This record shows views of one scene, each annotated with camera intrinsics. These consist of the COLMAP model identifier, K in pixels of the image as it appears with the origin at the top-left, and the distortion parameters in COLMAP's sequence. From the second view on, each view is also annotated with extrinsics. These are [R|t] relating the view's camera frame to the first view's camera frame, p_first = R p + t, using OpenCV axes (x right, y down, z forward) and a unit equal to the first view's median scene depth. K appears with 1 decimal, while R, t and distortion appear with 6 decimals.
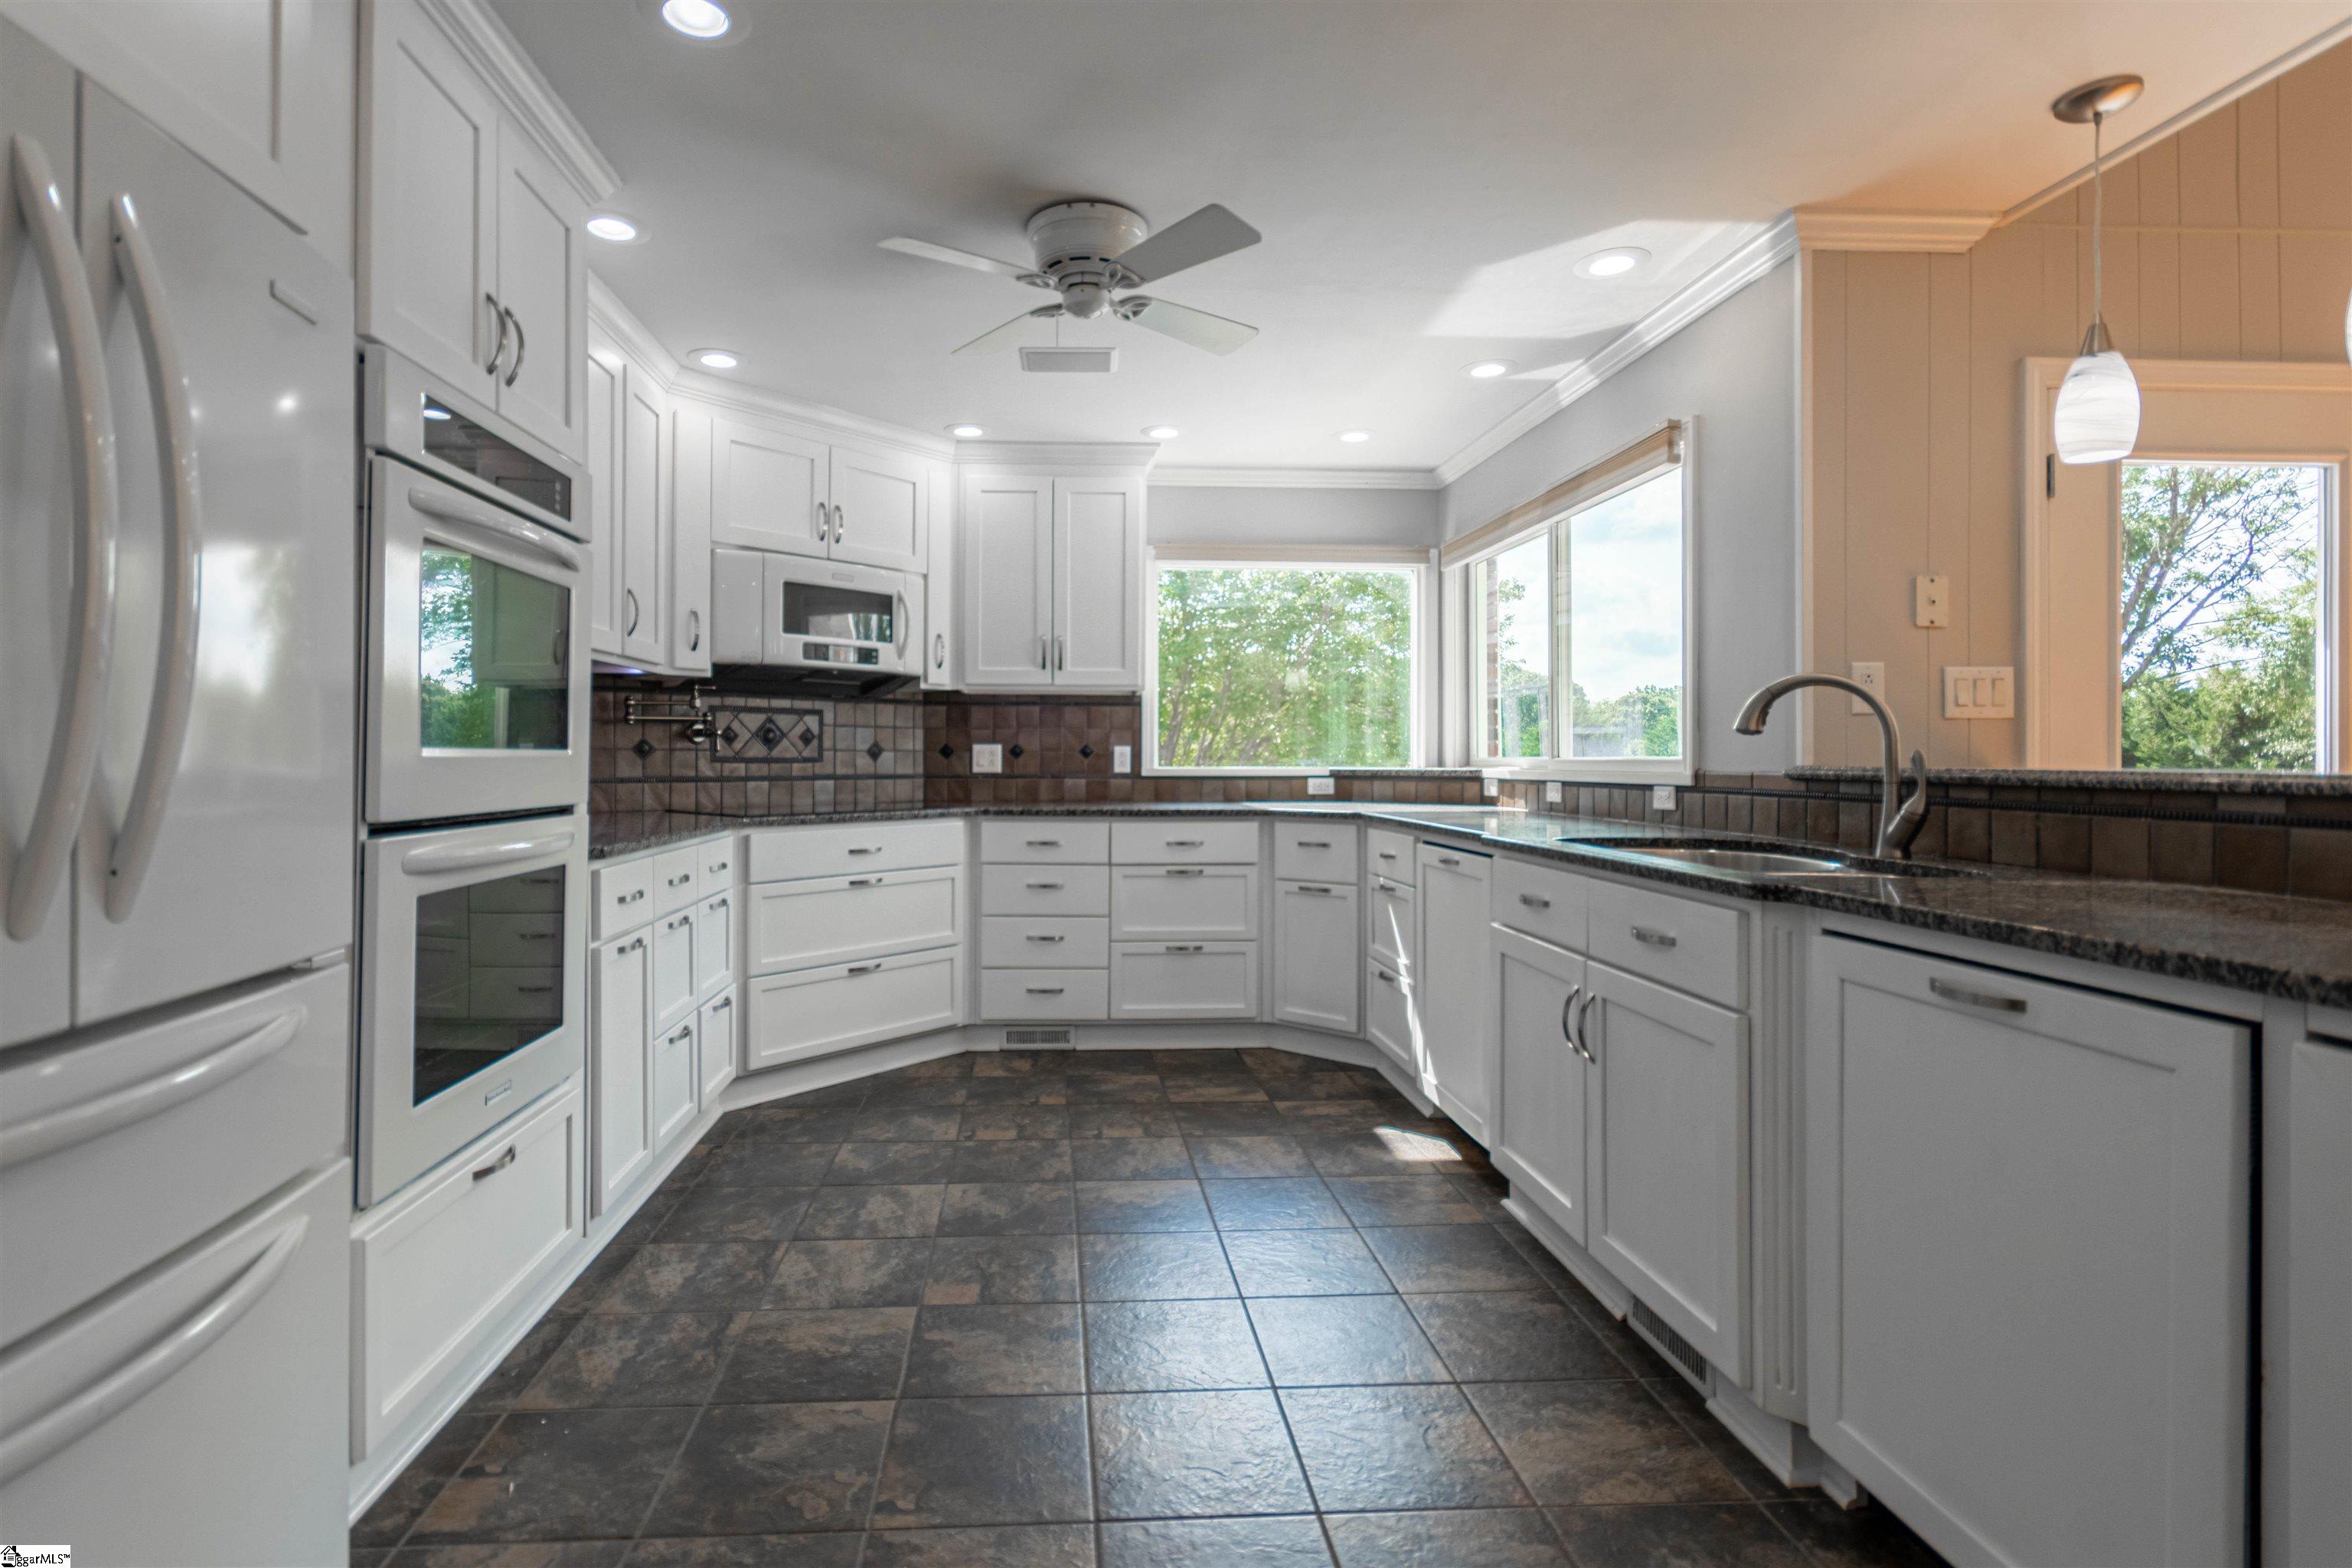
lens RADIAL K [[1130.5, 0, 1172.4], [0, 1130.5, 757.8], [0, 0, 1]] dist [0.000665, 0.001144]
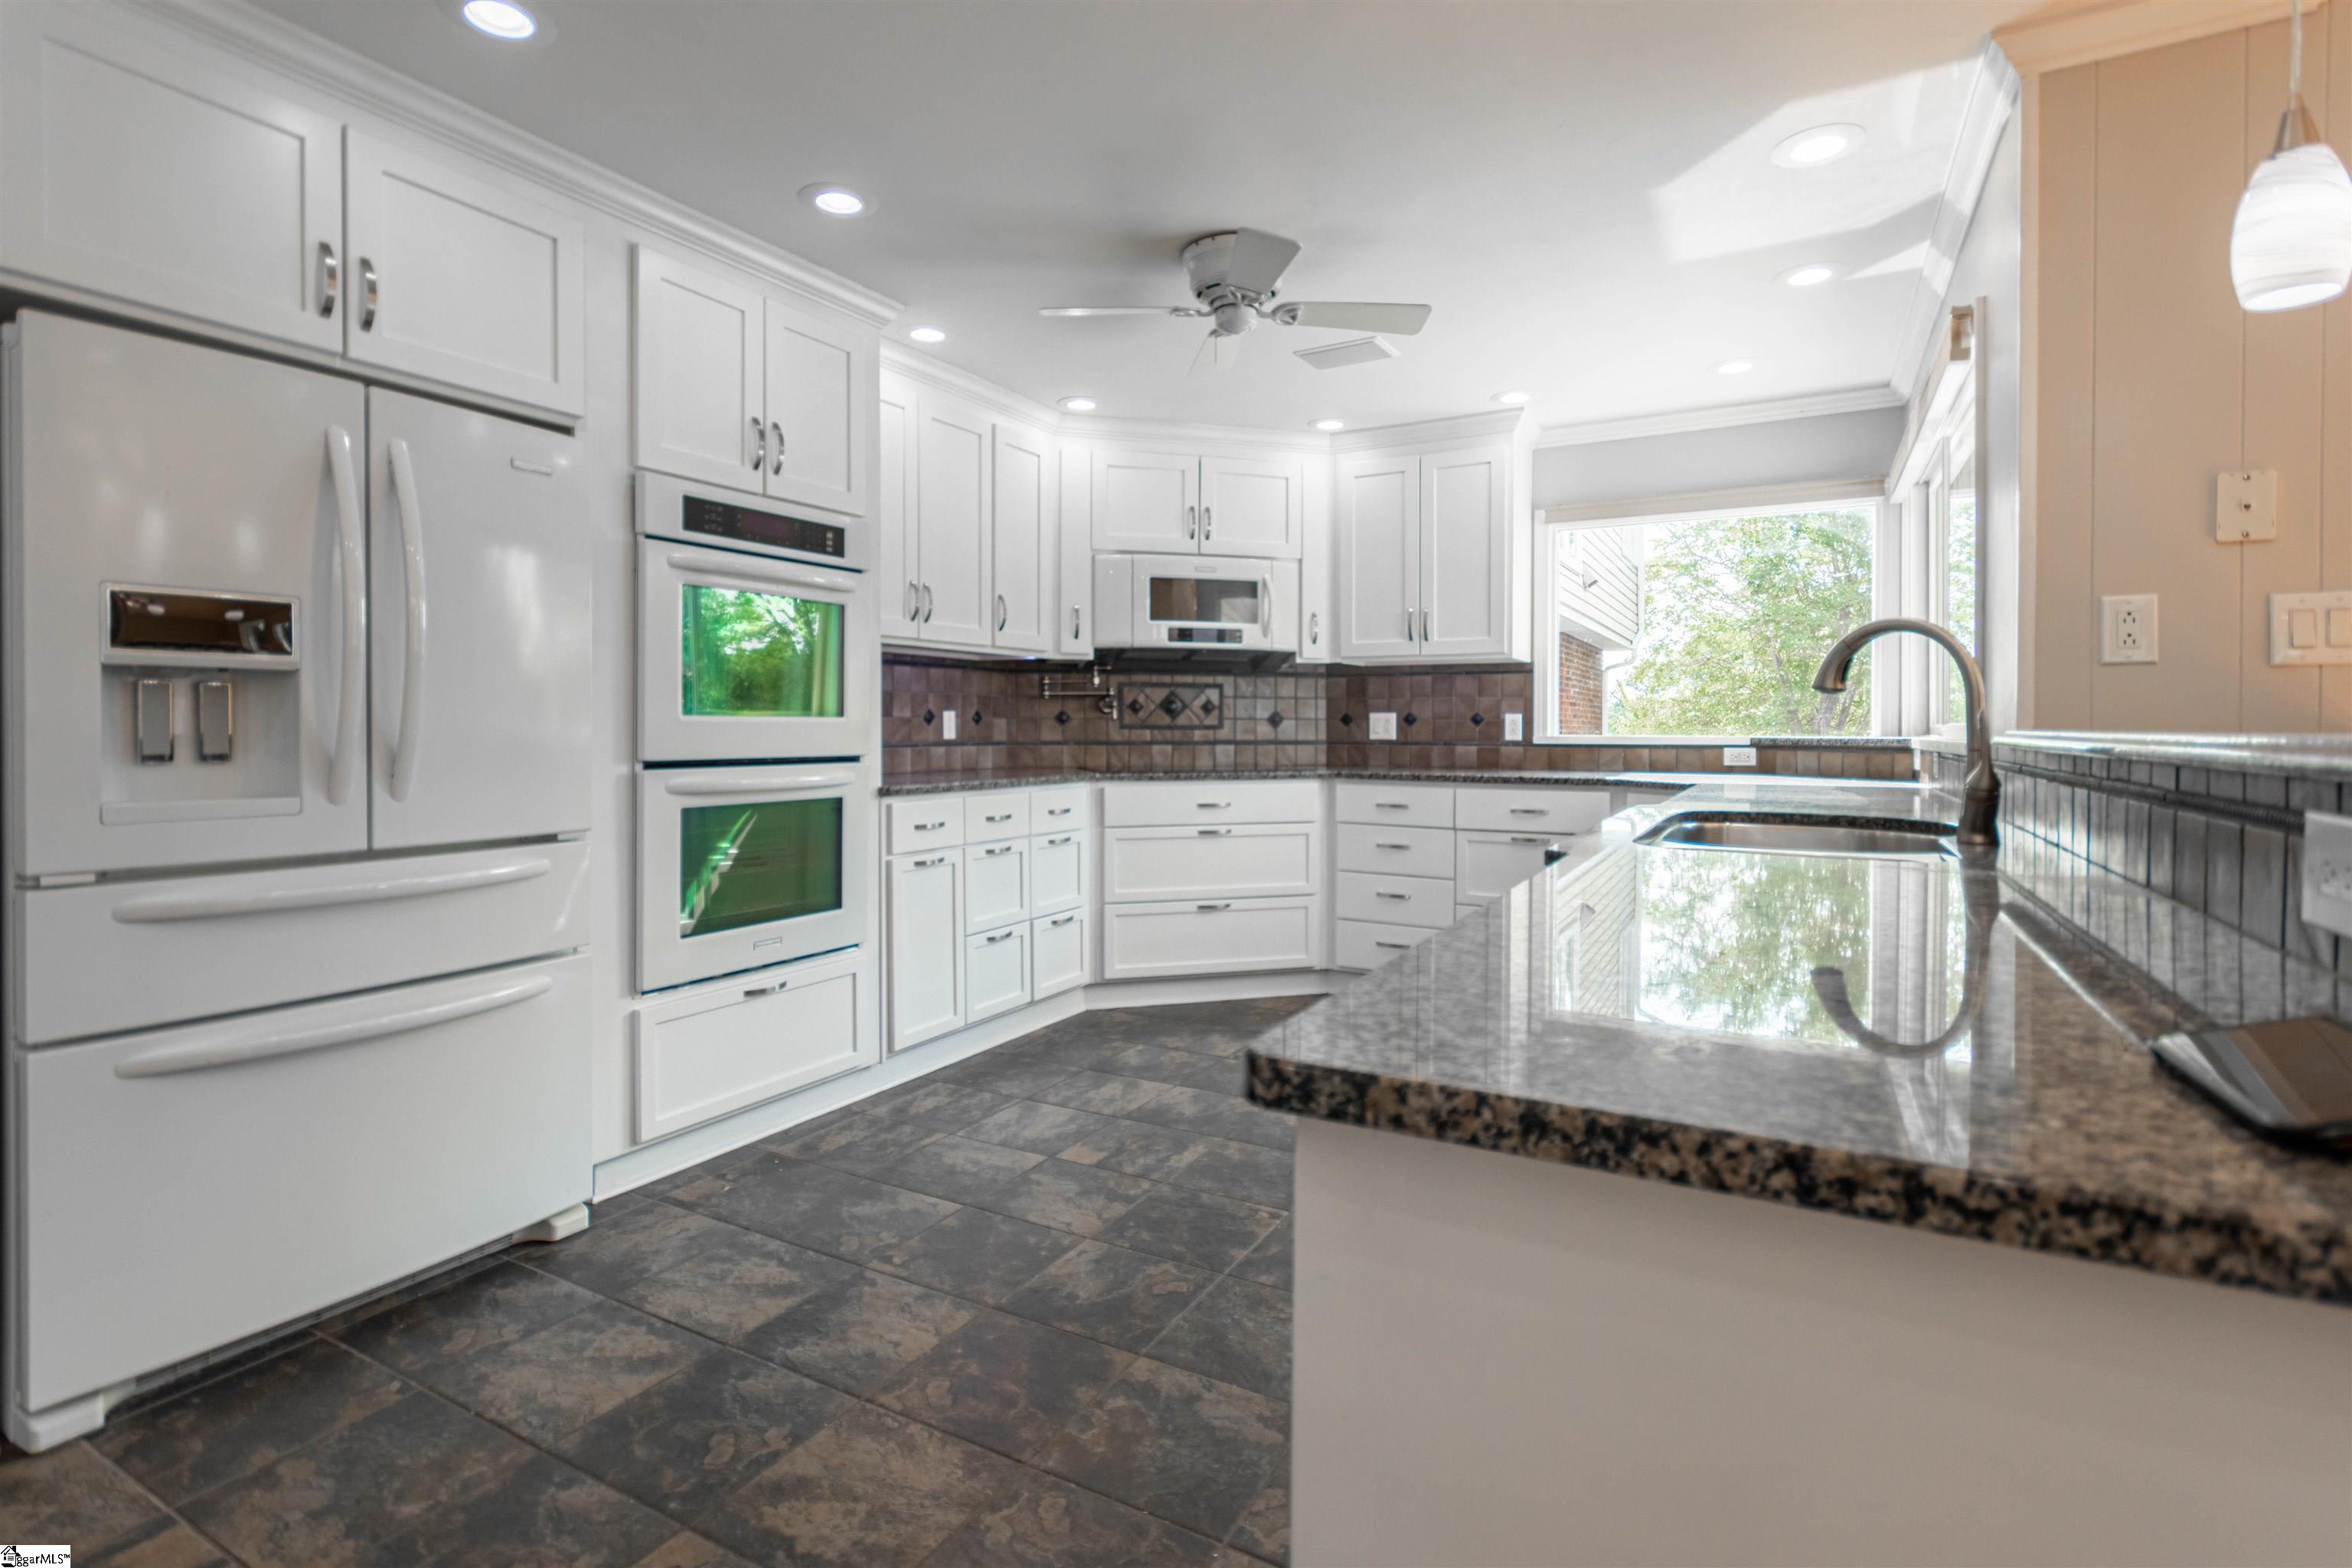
lens RADIAL K [[1121.2, 0, 1180.0], [0, 1121.2, 739.3], [0, 0, 1]] dist [-0.002648, 0.006760]
pose [[0.846673, 0.005299, -0.532087, 0.288147], [-0.000215, 0.999954, 0.009617, 0.003502], [0.532113, -0.008028, 0.846635, 0.010593]]
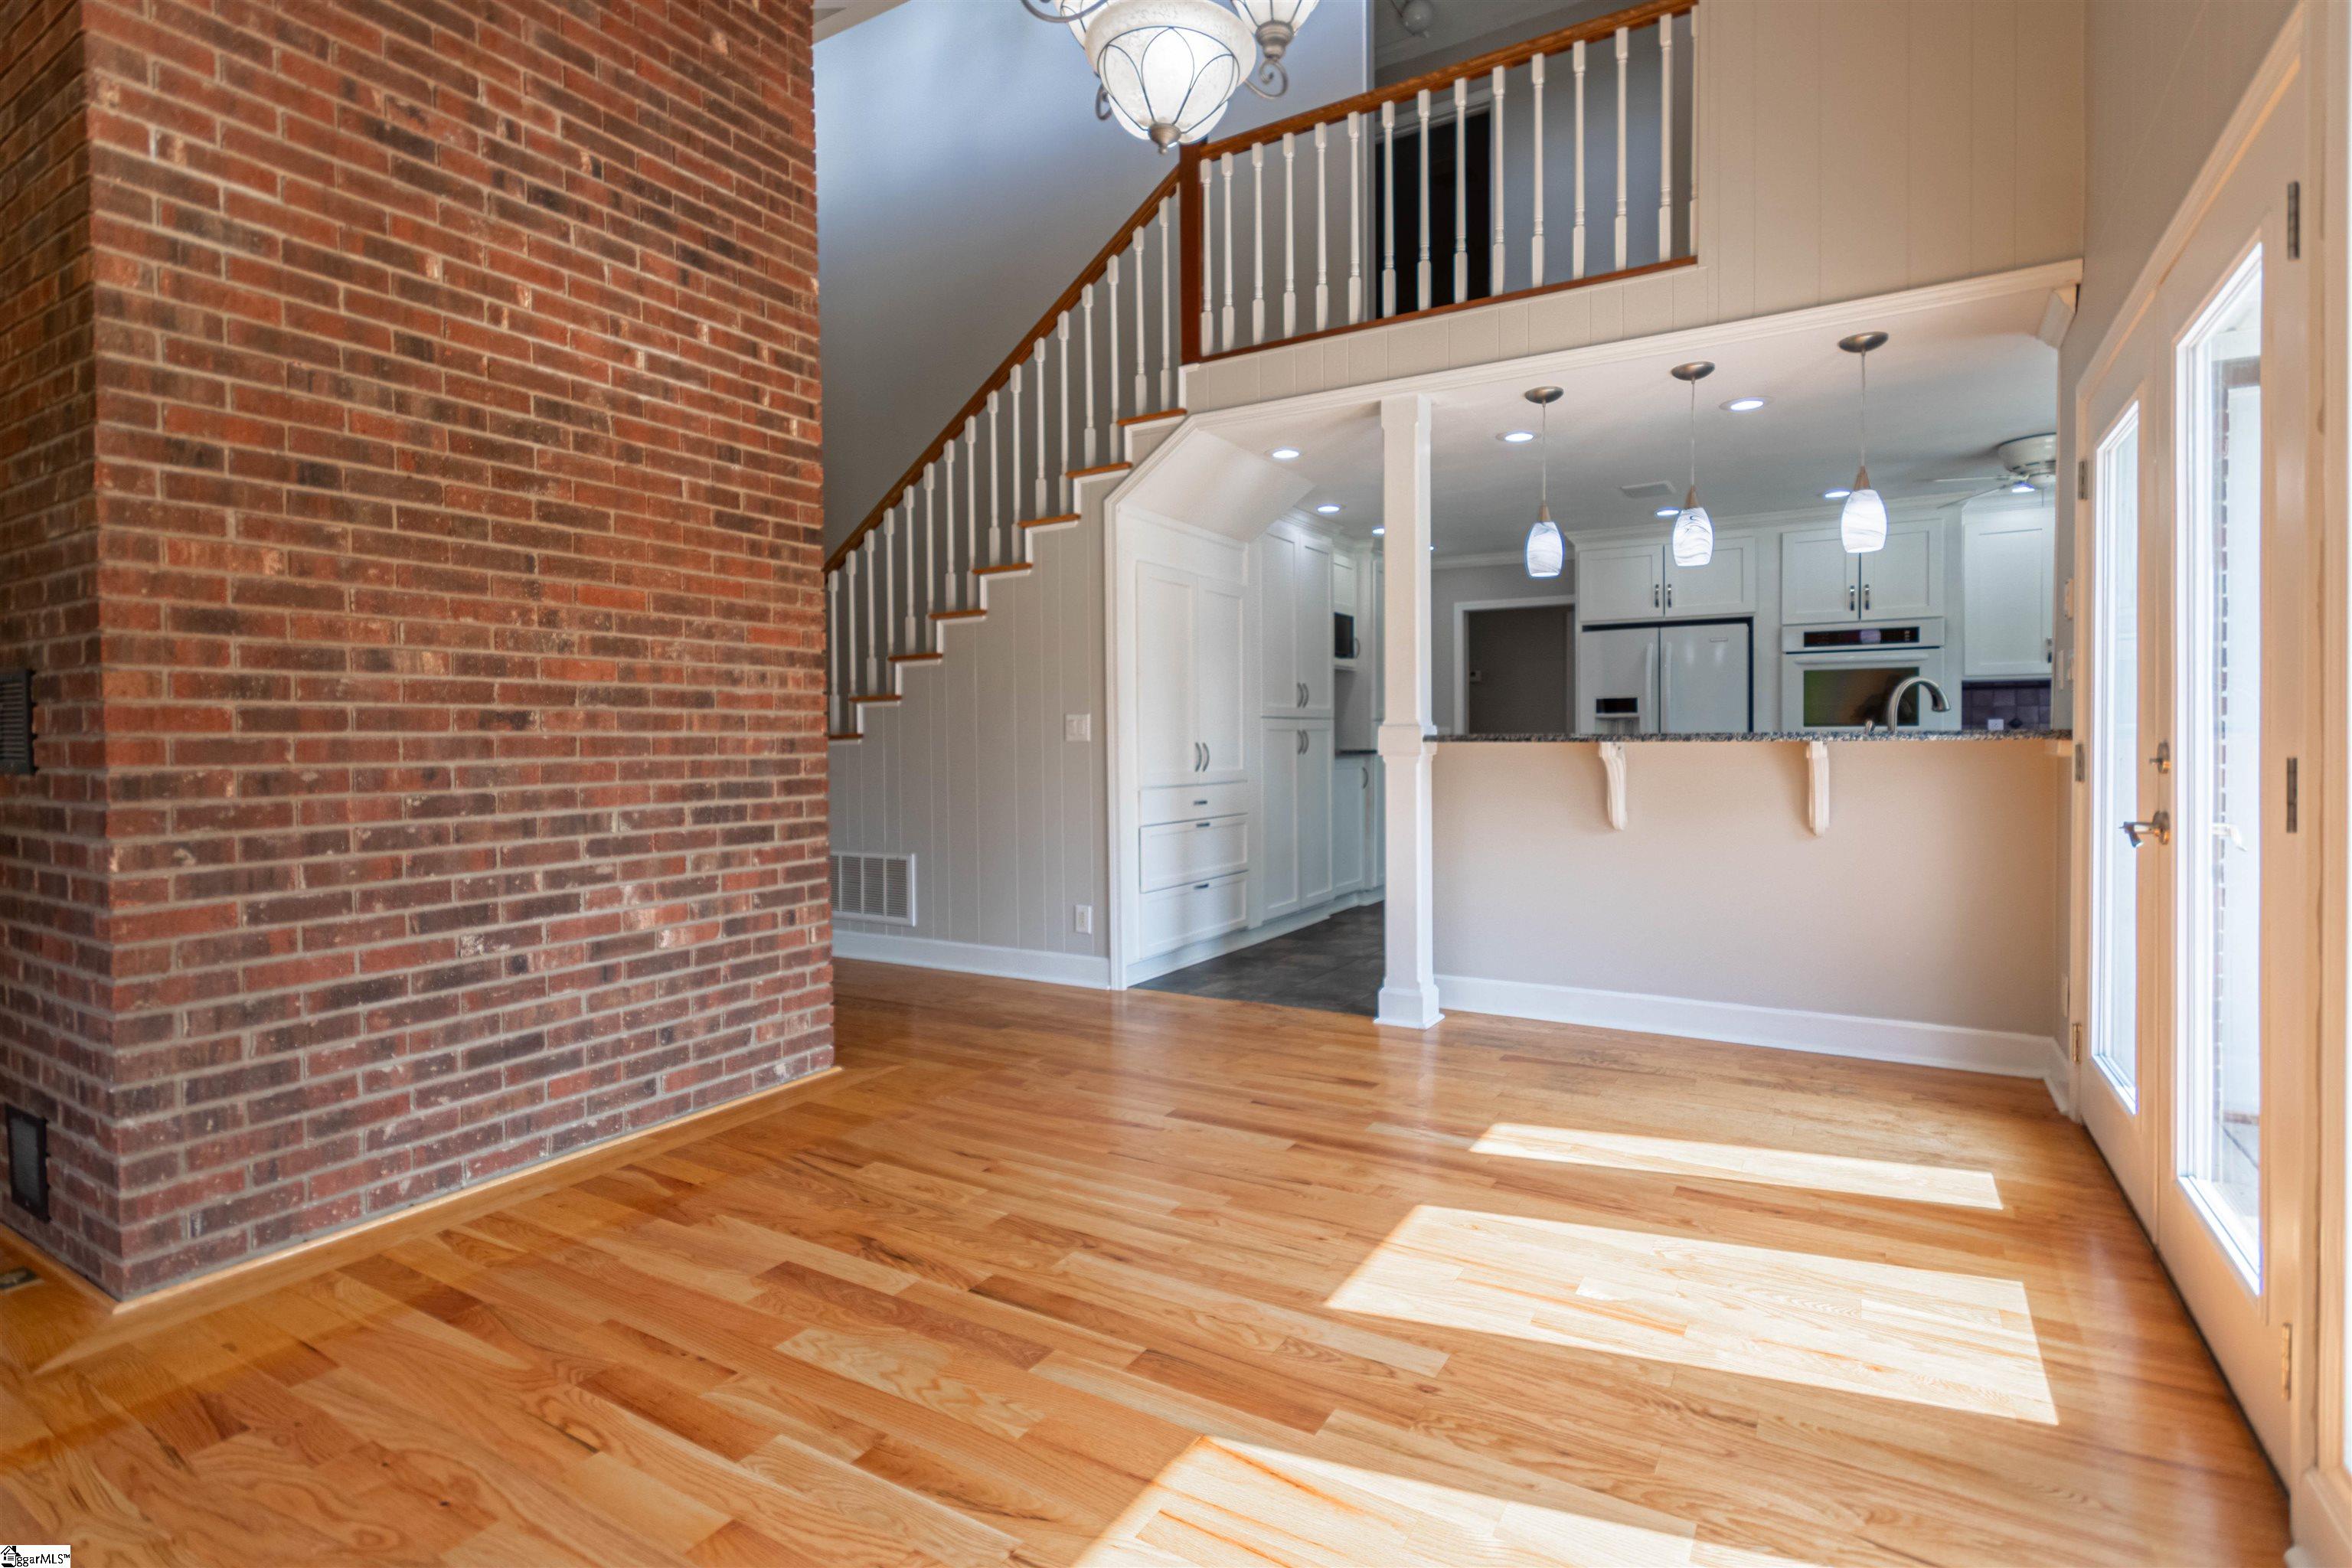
lens RADIAL K [[1130.5, 0, 1172.4], [0, 1130.5, 757.8], [0, 0, 1]] dist [0.000665, 0.001144]
pose [[-0.560957, 0.017786, -0.827654, 1.345018], [0.003659, 0.999813, 0.019005, 0.004682], [0.827837, 0.007632, -0.560917, 0.518372]]
